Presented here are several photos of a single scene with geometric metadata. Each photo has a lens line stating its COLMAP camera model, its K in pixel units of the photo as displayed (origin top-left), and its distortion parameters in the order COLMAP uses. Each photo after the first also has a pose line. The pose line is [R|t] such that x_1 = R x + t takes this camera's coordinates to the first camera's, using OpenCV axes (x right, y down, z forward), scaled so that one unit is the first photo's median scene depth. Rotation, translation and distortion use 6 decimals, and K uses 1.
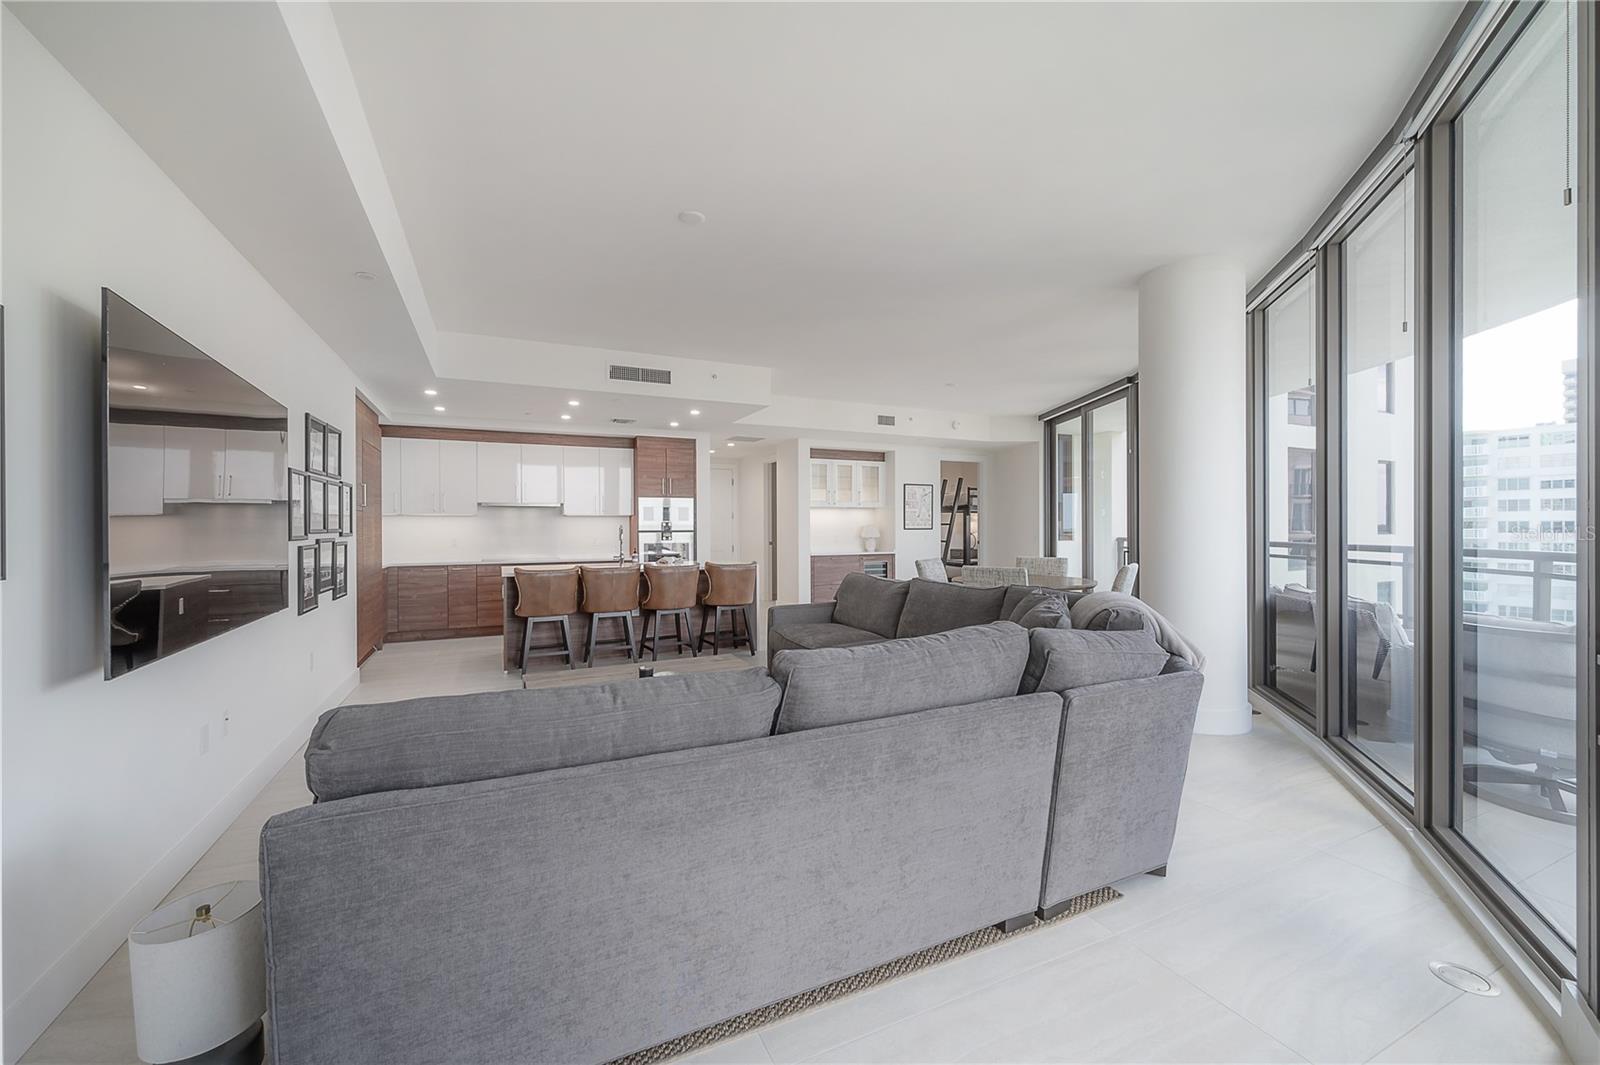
lens RADIAL K [[632.3, 0, 797.0], [0, 632.3, 530.6], [0, 0, 1]] dist [-0.005131, 0.001179]
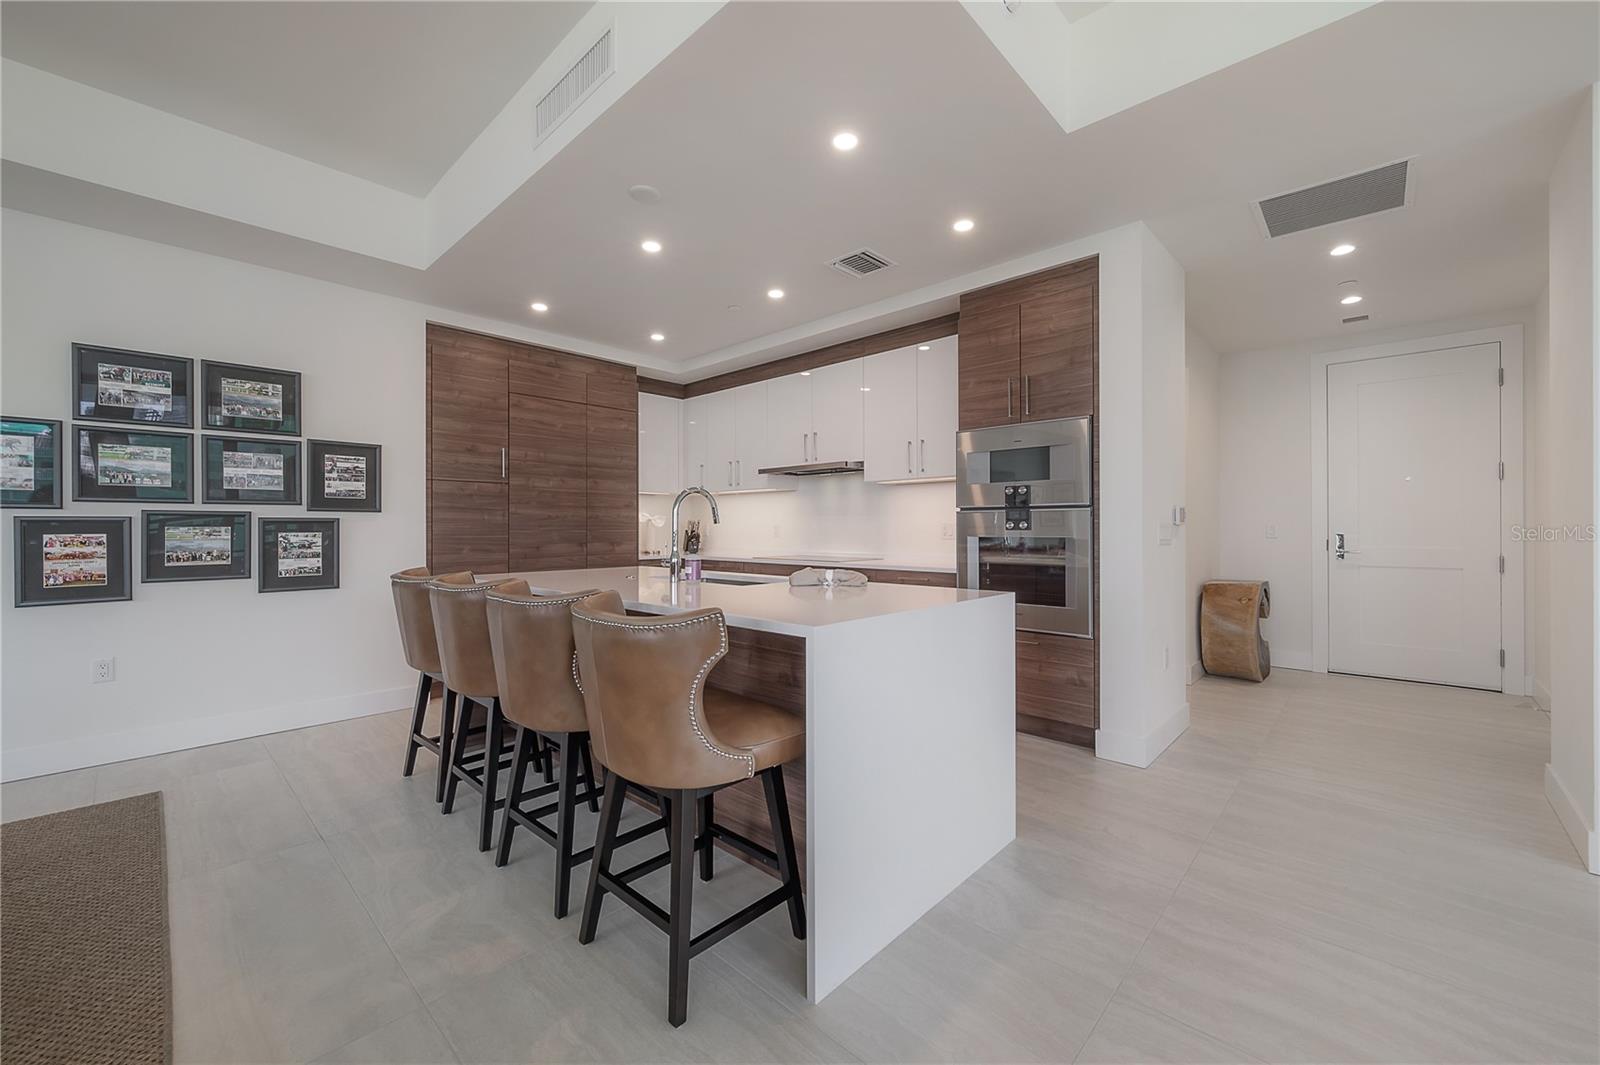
lens RADIAL K [[632.3, 0, 765.8], [0, 632.3, 528.0], [0, 0, 1]] dist [-0.005131, 0.001179]
pose [[0.335066, 0.008636, -0.942155, 0.114293], [-0.011172, 0.999924, 0.005192, 0.011771], [0.942128, 0.008786, 0.335137, 0.711735]]
